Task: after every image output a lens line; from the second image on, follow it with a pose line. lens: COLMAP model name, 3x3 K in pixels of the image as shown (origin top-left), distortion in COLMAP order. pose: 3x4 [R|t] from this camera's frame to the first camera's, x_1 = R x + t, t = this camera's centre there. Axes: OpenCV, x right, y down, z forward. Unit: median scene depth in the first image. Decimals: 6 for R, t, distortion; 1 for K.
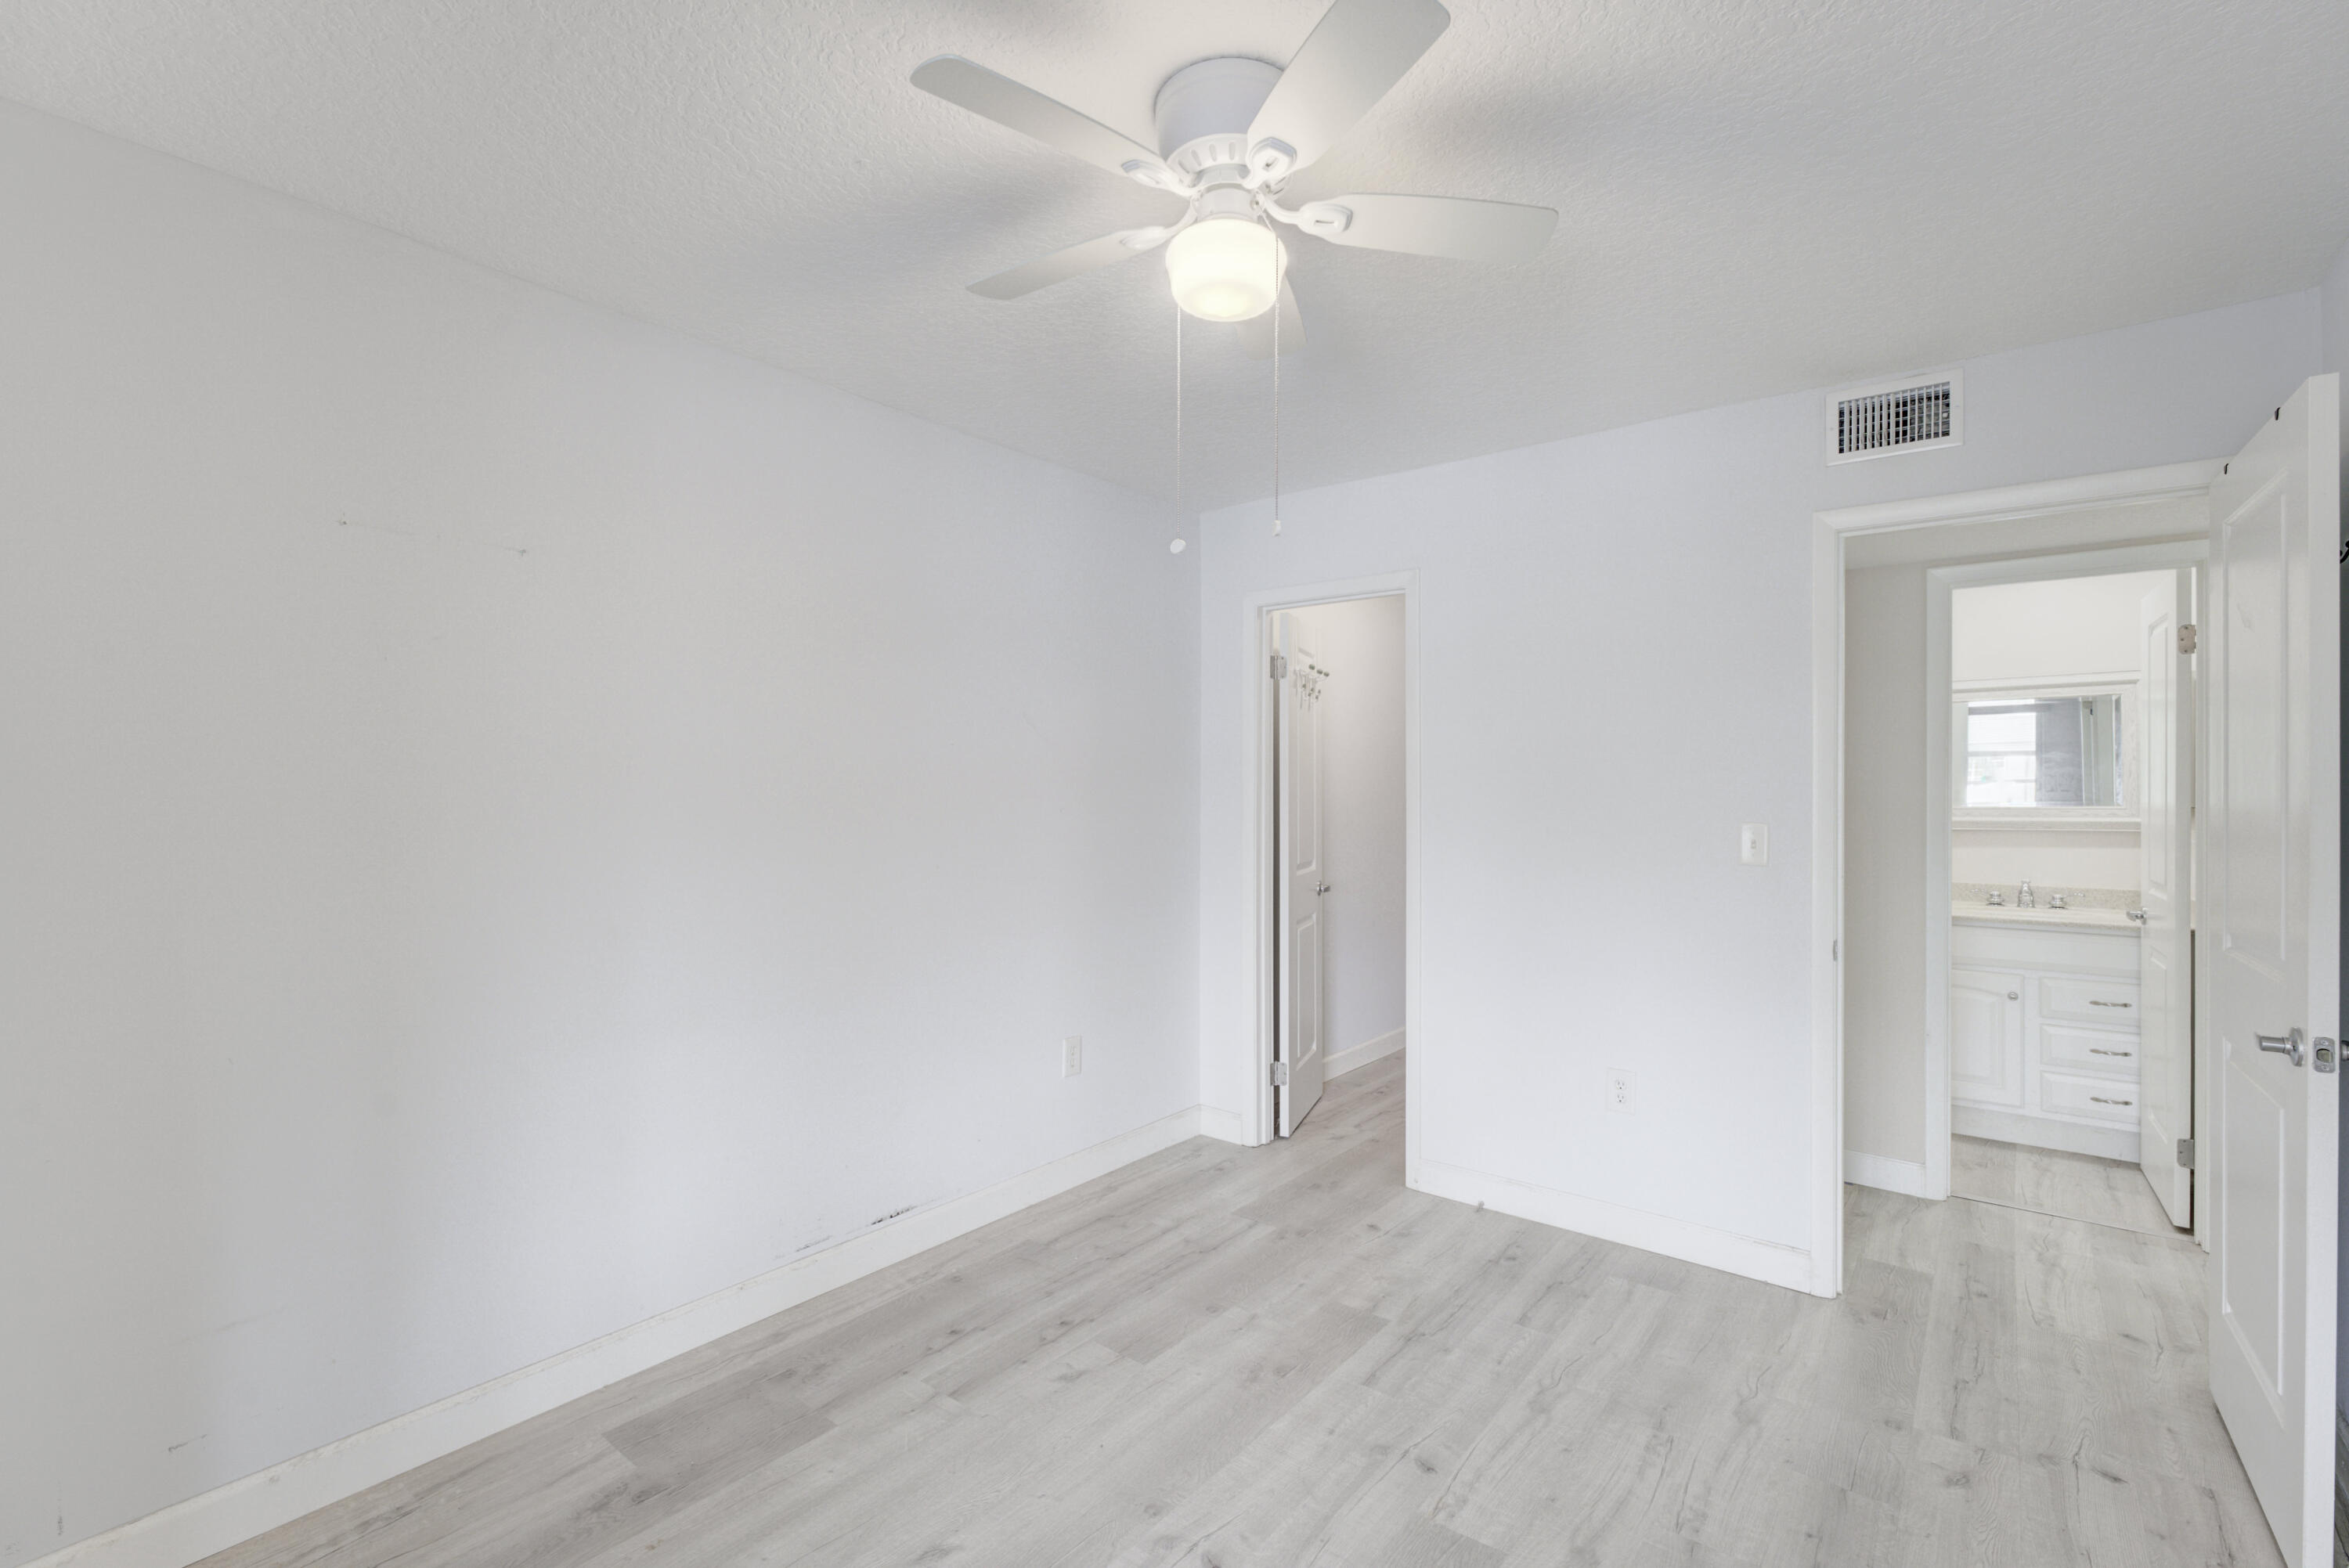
lens RADIAL K [[1103.1, 0, 1165.3], [0, 1103.1, 770.2], [0, 0, 1]] dist [0.011028, -0.001004]
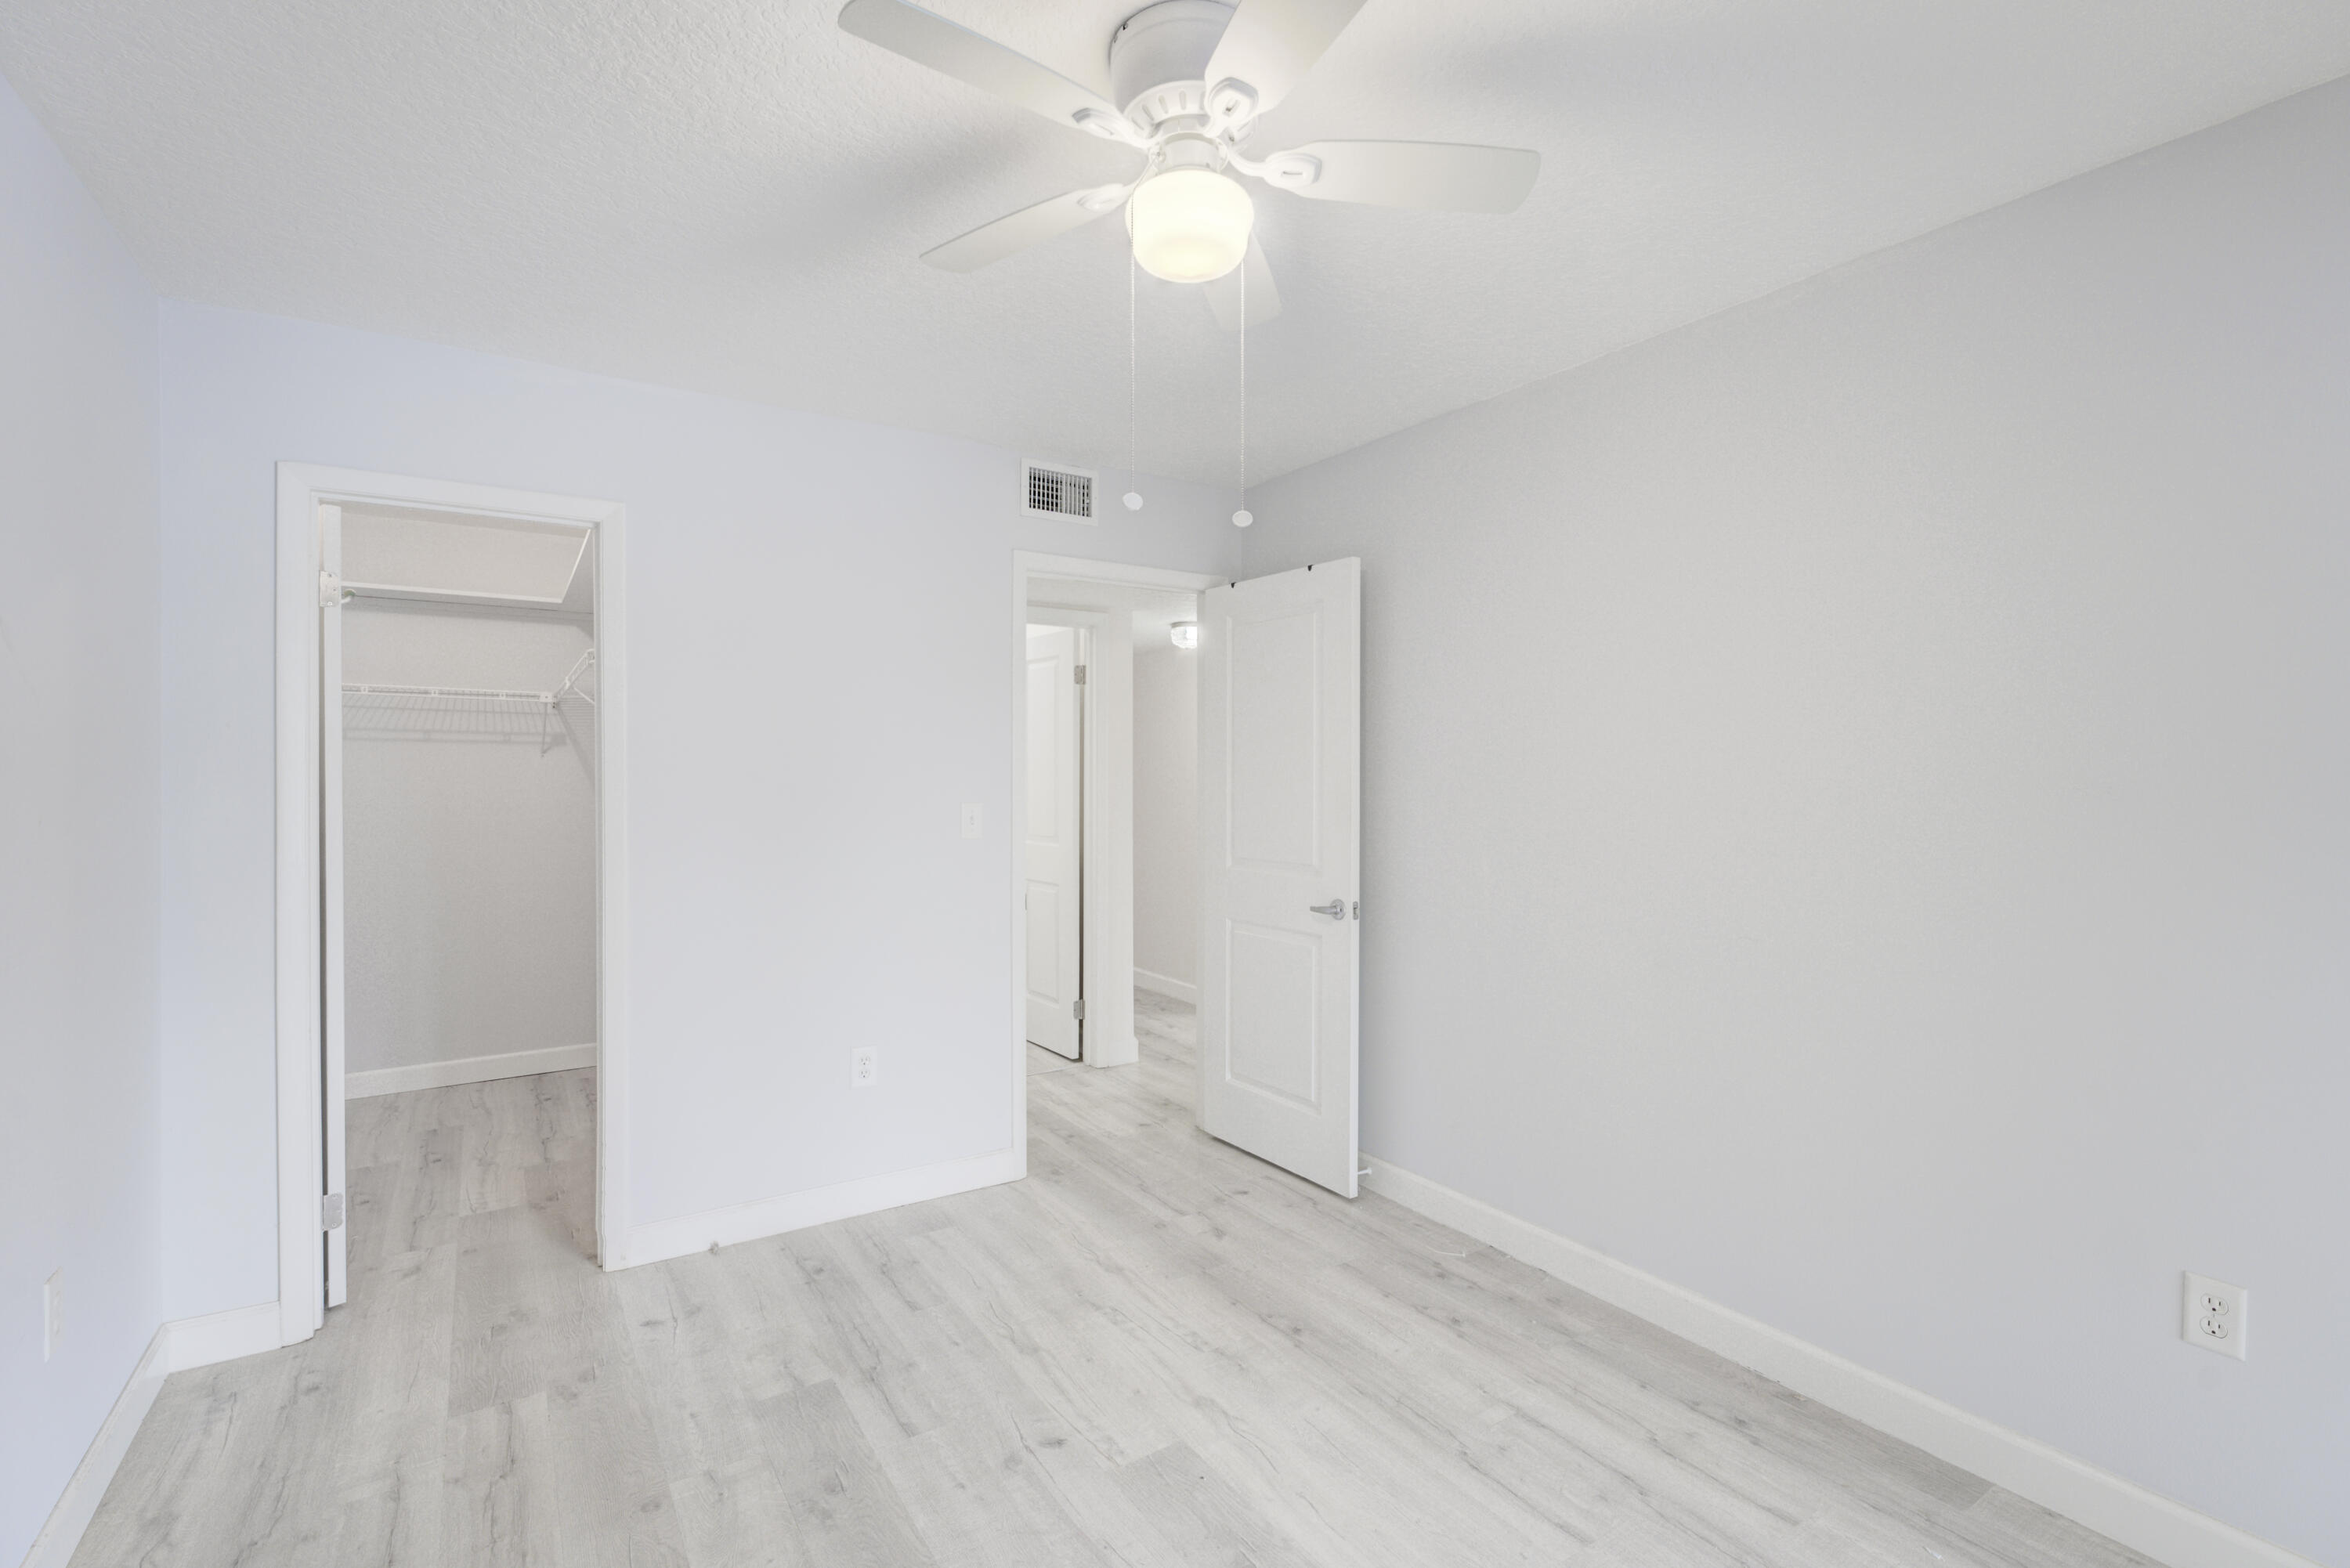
lens RADIAL K [[1103.6, 0, 1179.7], [0, 1103.6, 782.6], [0, 0, 1]] dist [0.011028, -0.001004]
pose [[0.284064, -0.013918, 0.958704, -0.573176], [-0.013131, 0.999744, 0.018405, 0.001030], [-0.958715, -0.017817, 0.283809, 0.501231]]
